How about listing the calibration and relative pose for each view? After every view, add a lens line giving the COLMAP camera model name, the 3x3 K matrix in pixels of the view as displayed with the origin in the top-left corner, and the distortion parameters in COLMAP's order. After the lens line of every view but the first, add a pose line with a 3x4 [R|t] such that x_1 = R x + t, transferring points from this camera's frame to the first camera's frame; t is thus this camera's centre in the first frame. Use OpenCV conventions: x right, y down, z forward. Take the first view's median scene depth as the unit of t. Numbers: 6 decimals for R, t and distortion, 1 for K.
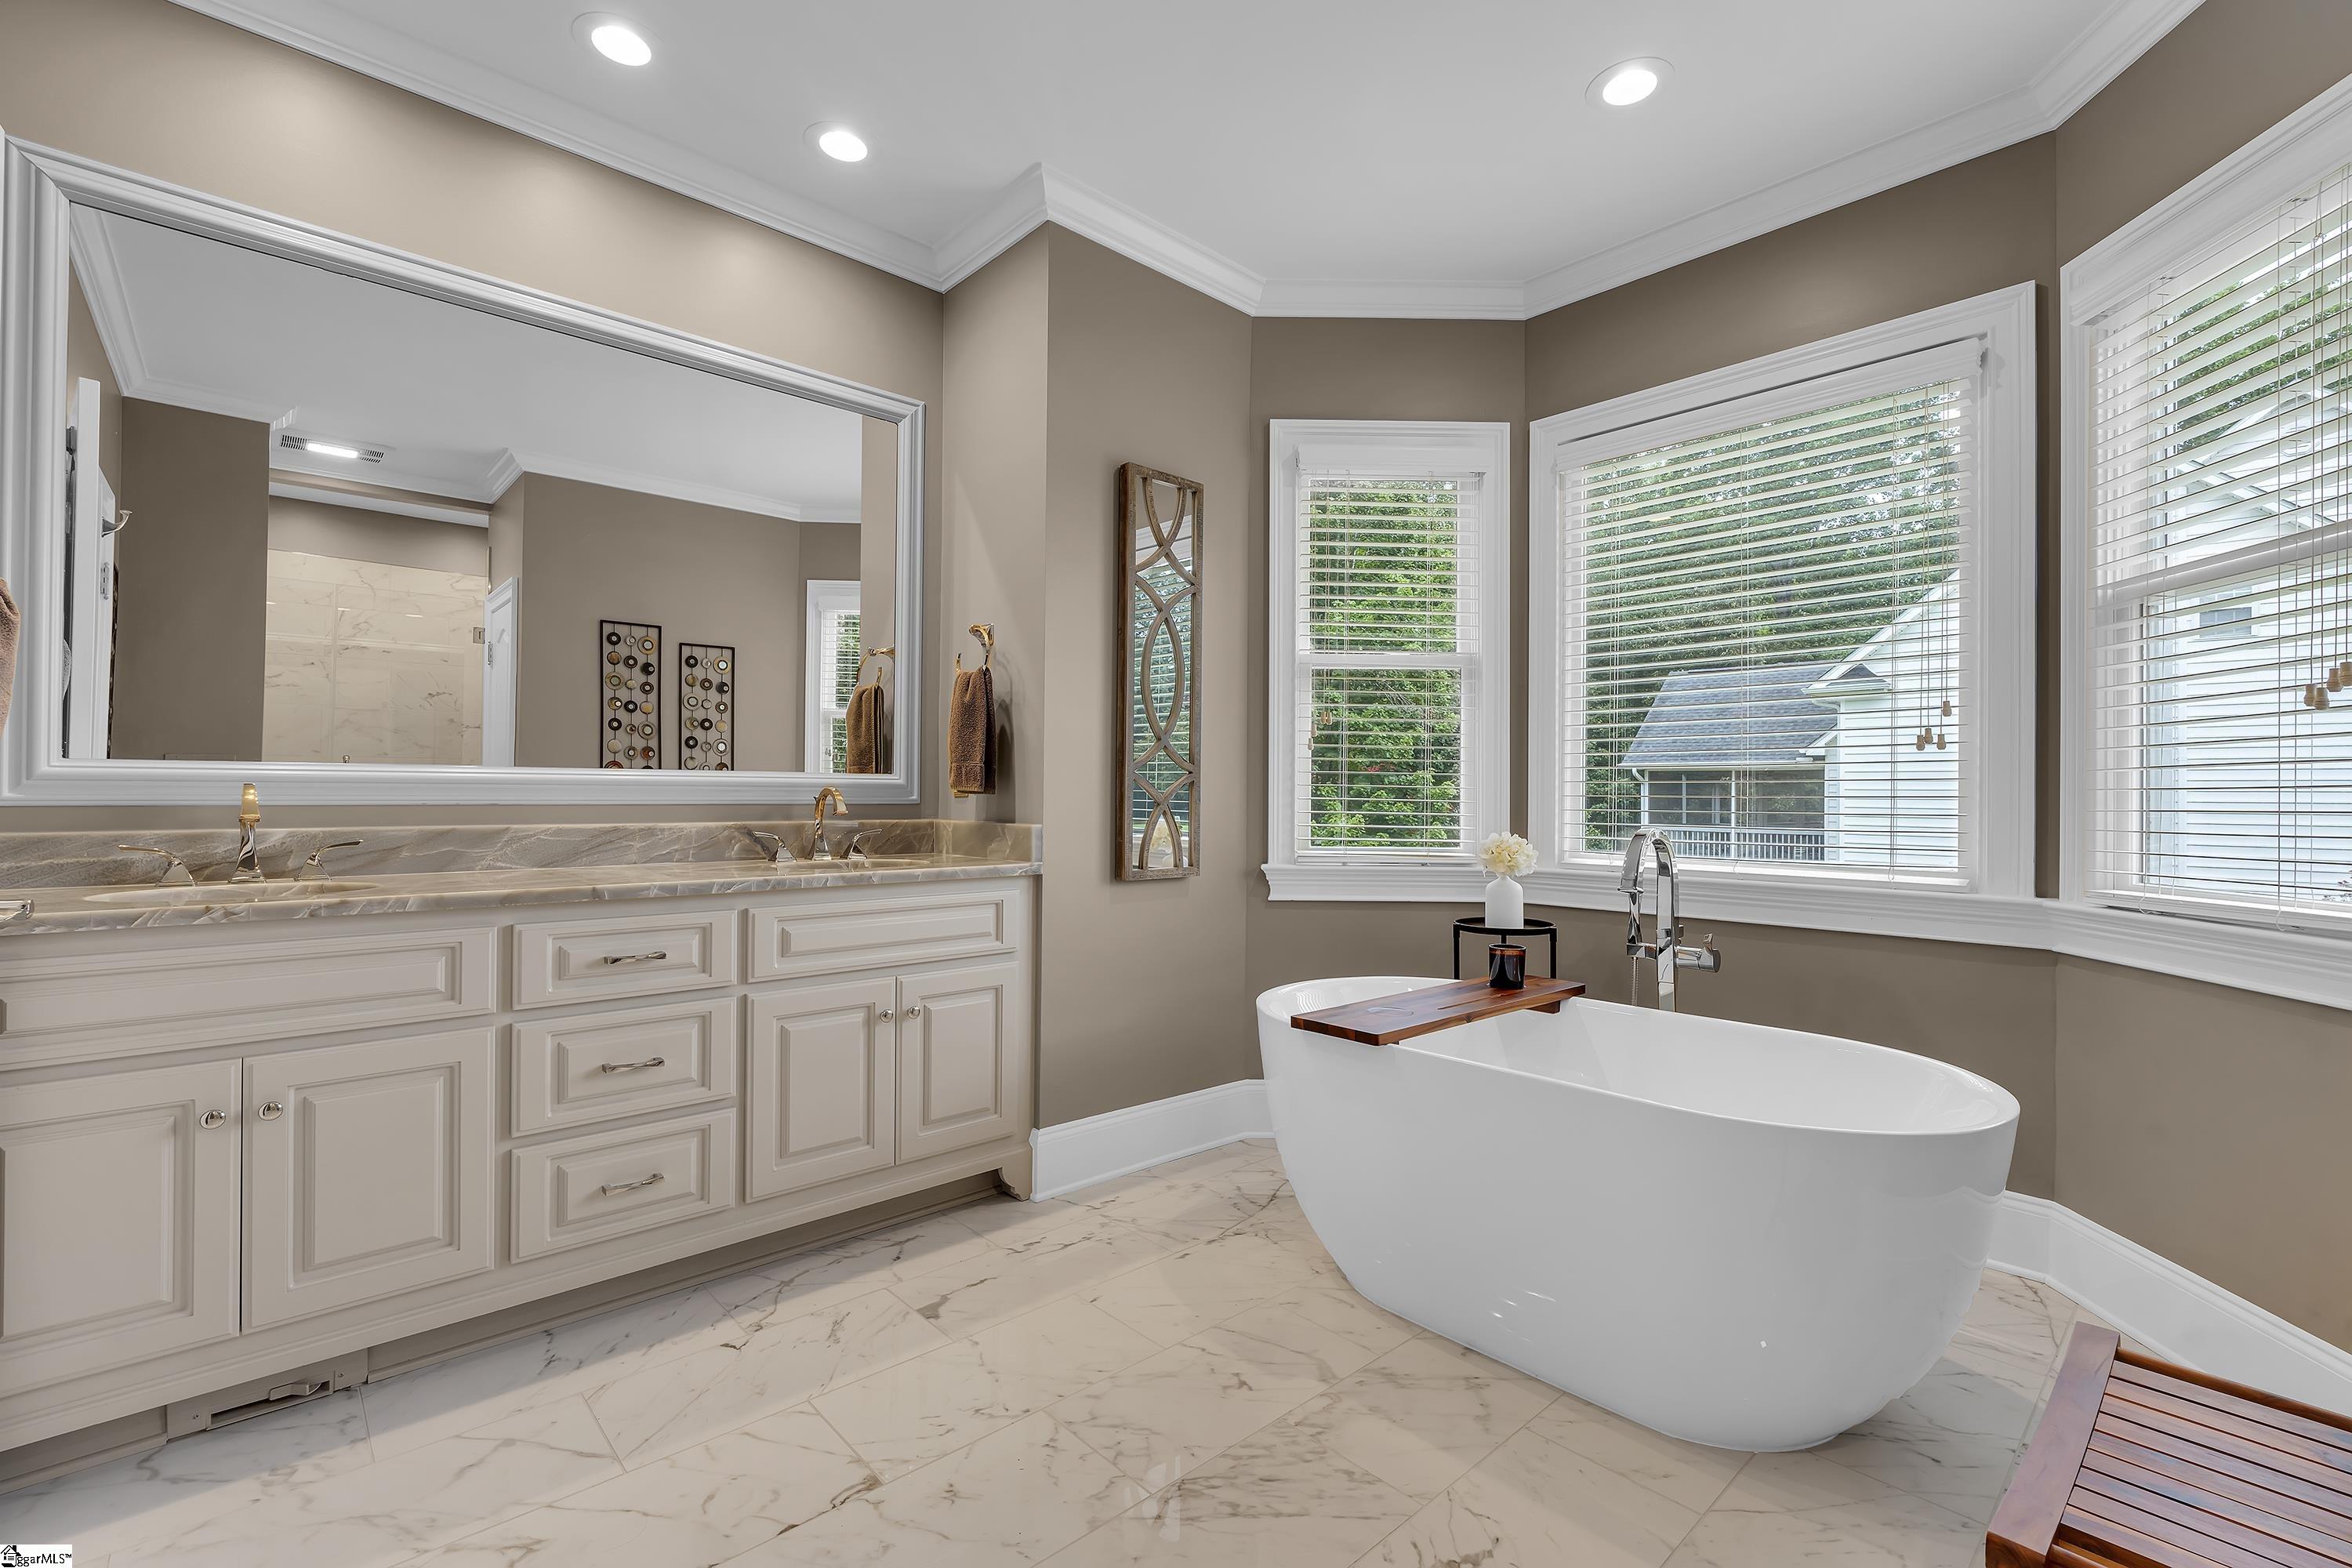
lens RADIAL K [[1030.5, 0, 1171.6], [0, 1030.5, 788.2], [0, 0, 1]] dist [-0.004008, -0.000637]
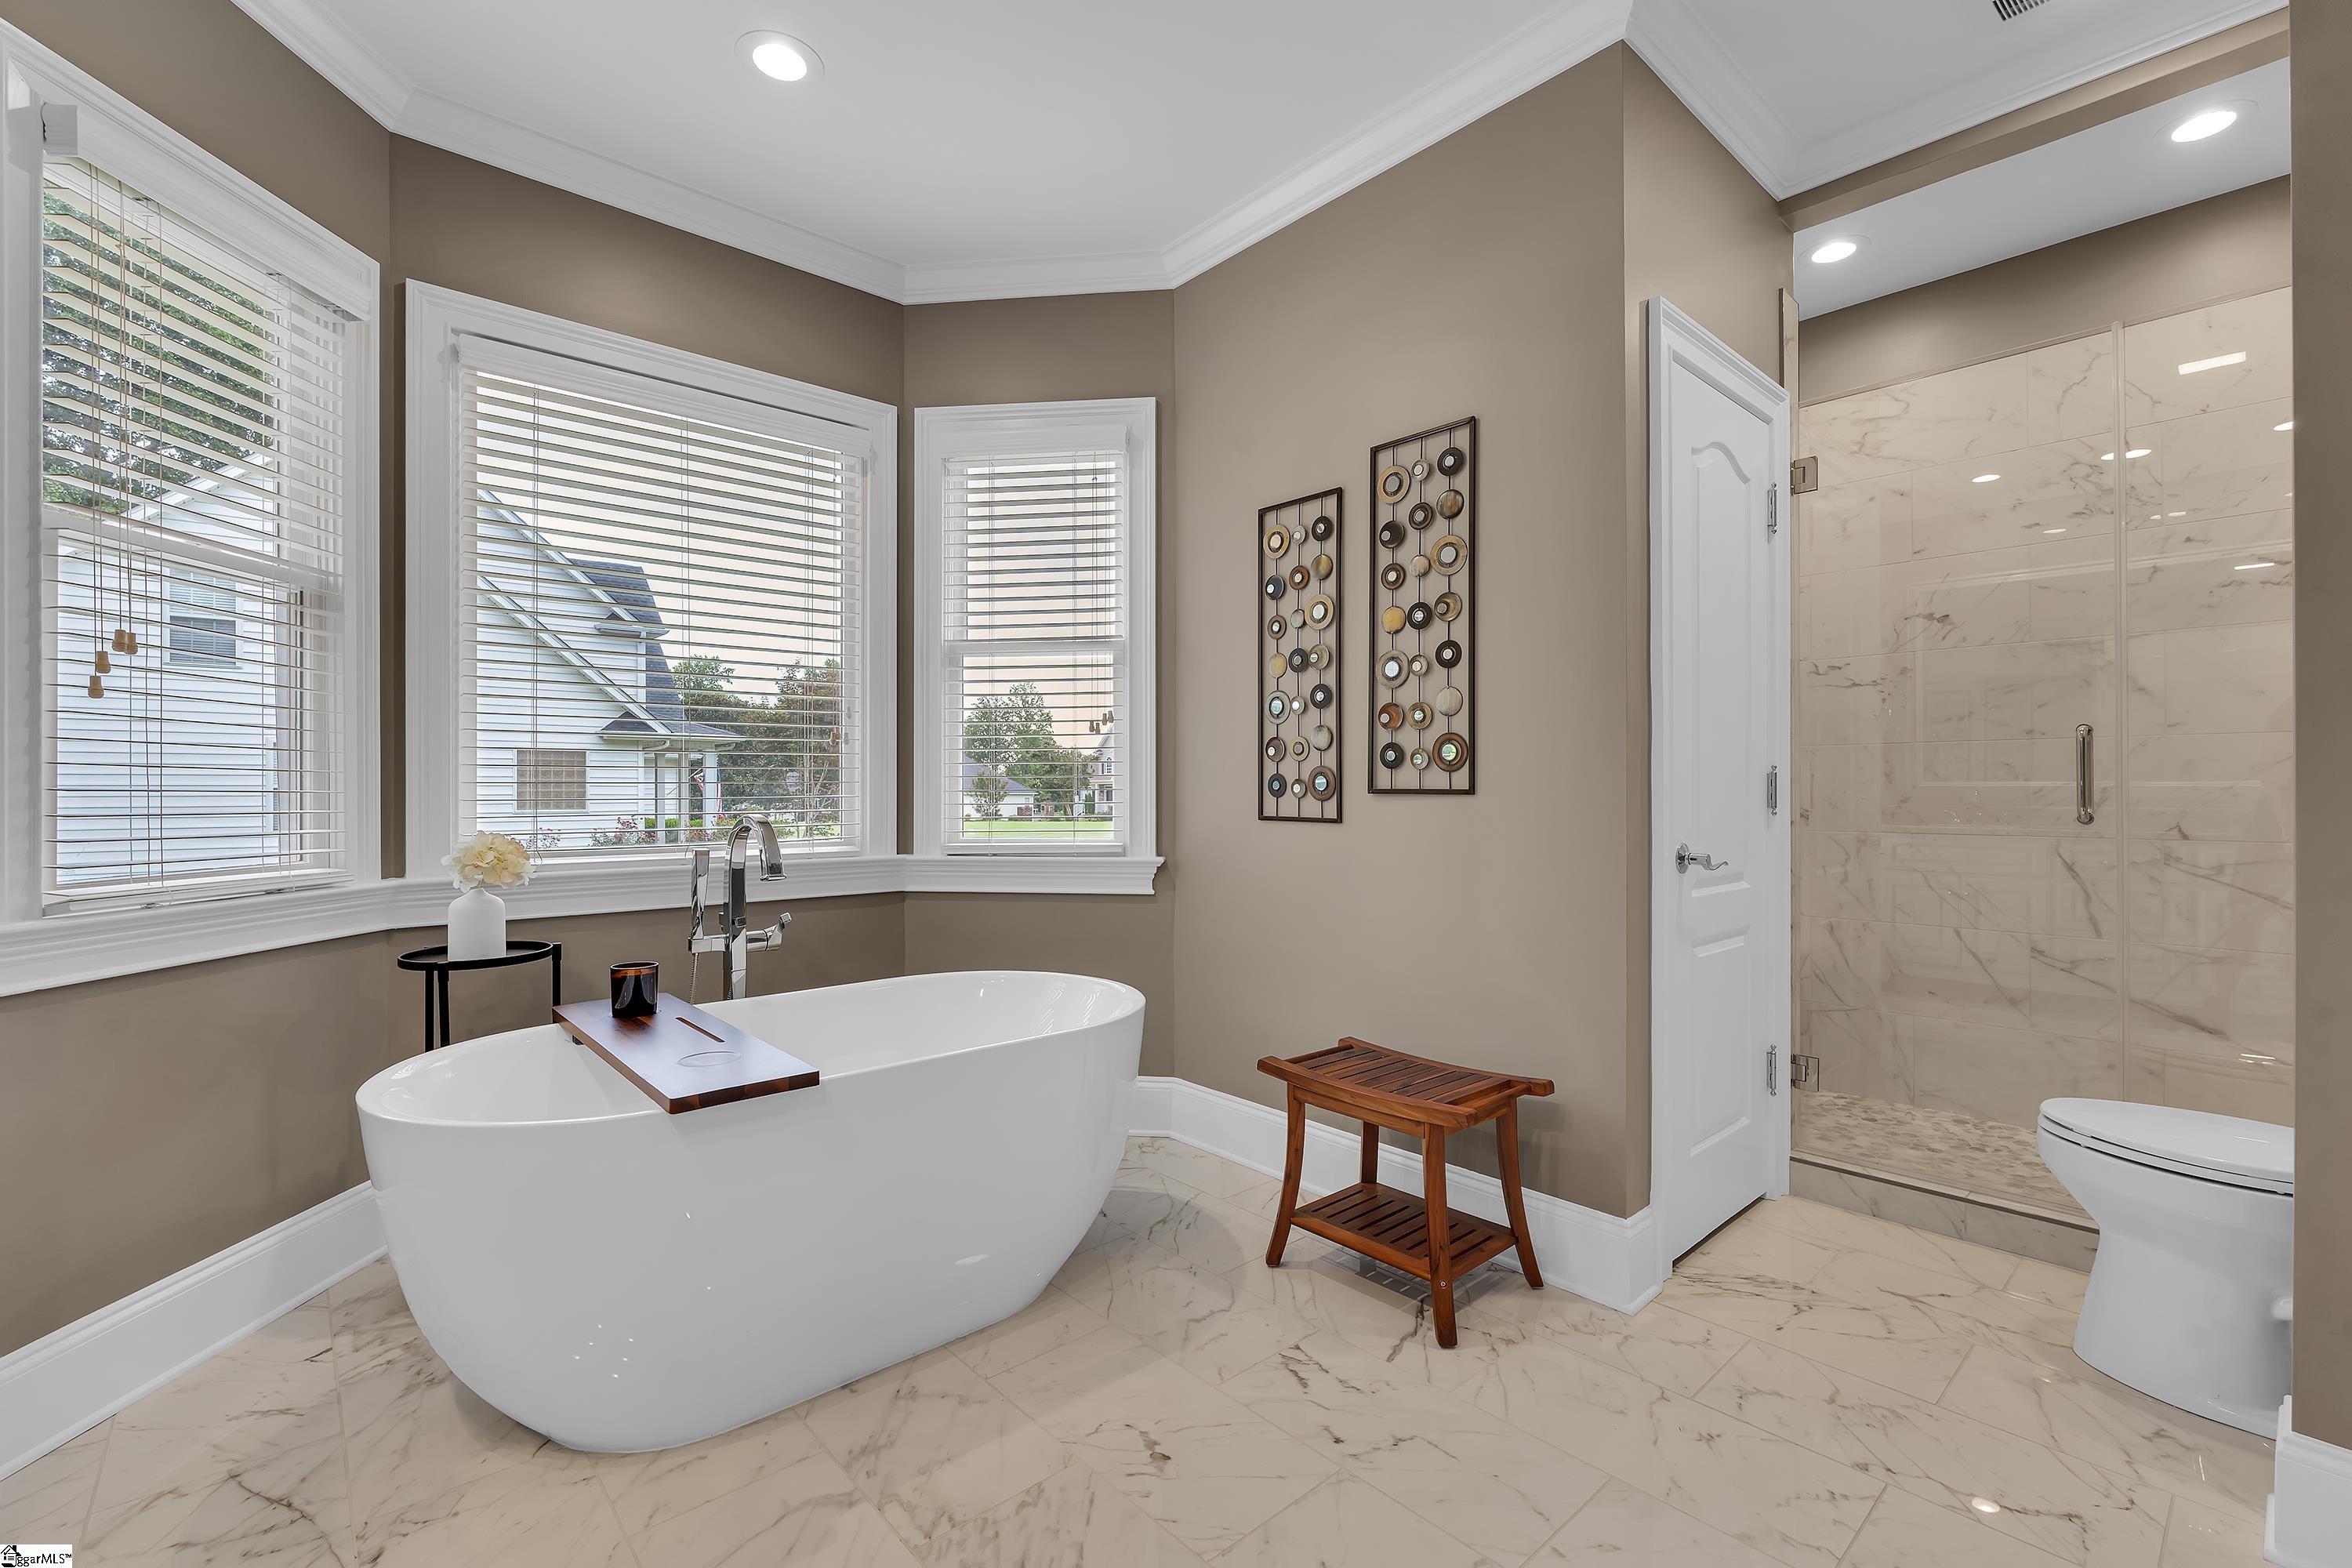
lens RADIAL K [[1030.5, 0, 1171.6], [0, 1030.5, 788.2], [0, 0, 1]] dist [-0.004008, -0.000637]
pose [[0.005724, -0.011583, 0.999917, -0.563930], [-0.004931, 0.999920, 0.011611, -0.000718], [-0.999971, -0.004997, 0.005667, 0.640180]]
